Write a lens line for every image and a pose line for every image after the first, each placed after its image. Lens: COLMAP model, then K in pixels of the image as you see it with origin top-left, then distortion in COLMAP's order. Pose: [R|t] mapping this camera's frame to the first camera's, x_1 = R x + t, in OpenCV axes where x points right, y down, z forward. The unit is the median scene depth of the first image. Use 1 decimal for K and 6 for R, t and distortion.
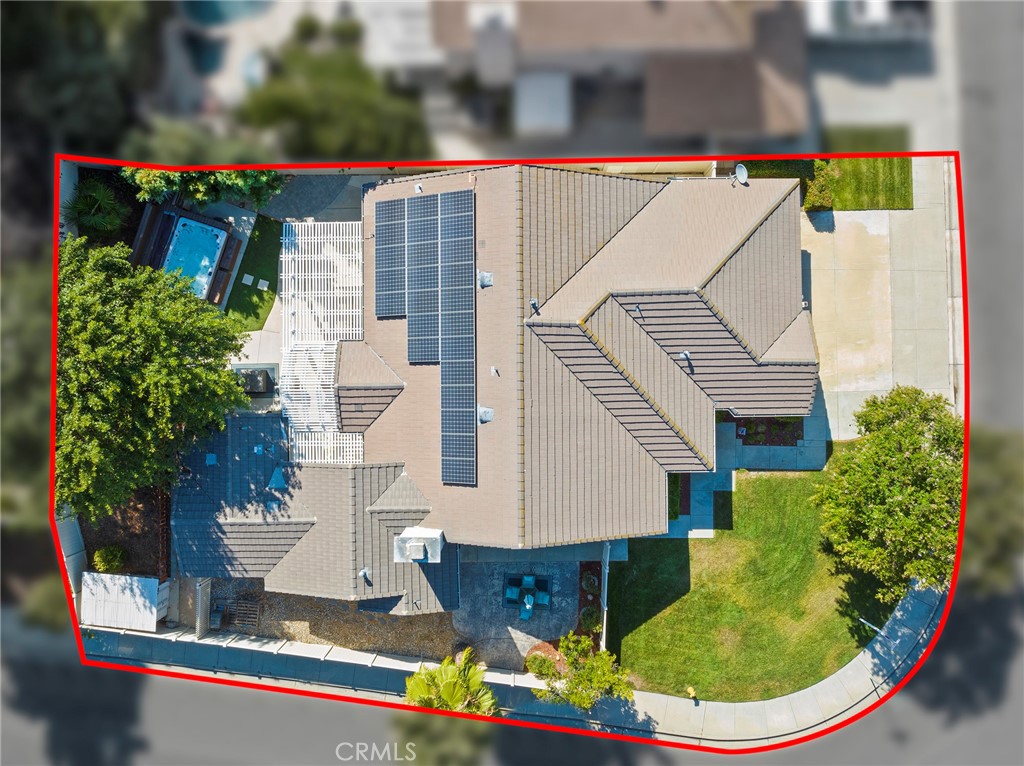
lens RADIAL K [[855.4, 0, 512.0], [0, 855.4, 383.0], [0, 0, 1]] dist [-0.012125, -0.006185]
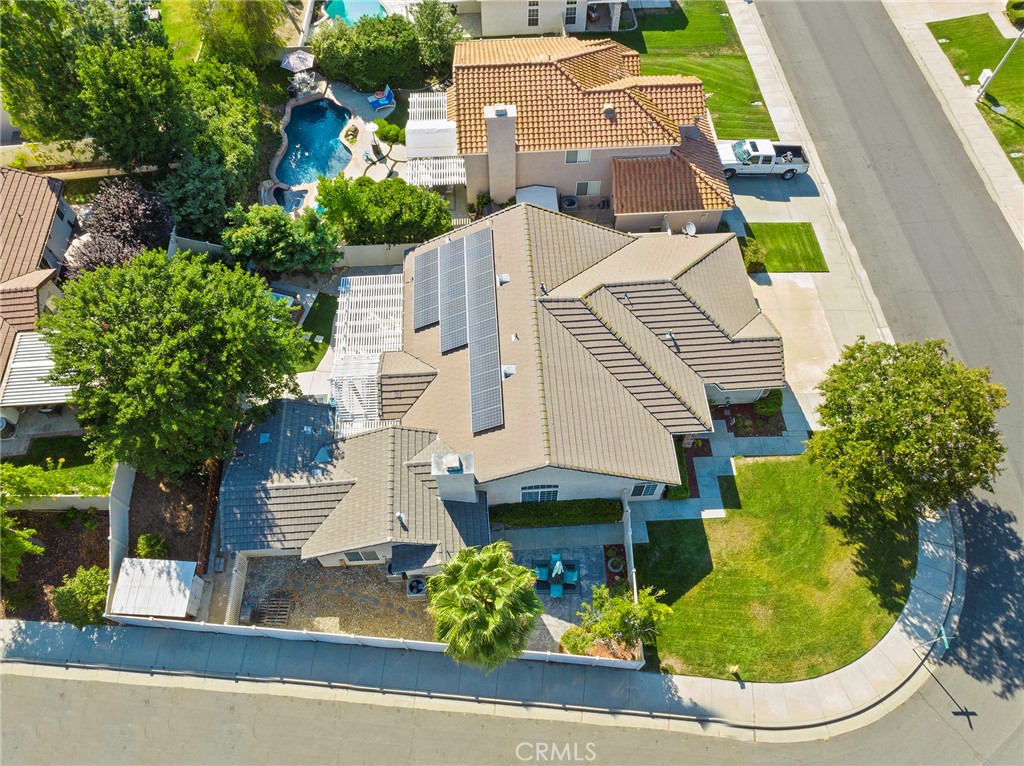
lens RADIAL K [[760.6, 0, 512.0], [0, 760.6, 383.0], [0, 0, 1]] dist [-0.009478, -0.003412]
pose [[0.998578, -0.045609, 0.027616, -0.051879], [0.053317, 0.857120, -0.512350, 0.541837], [-0.000302, 0.513094, 0.858332, 0.106648]]
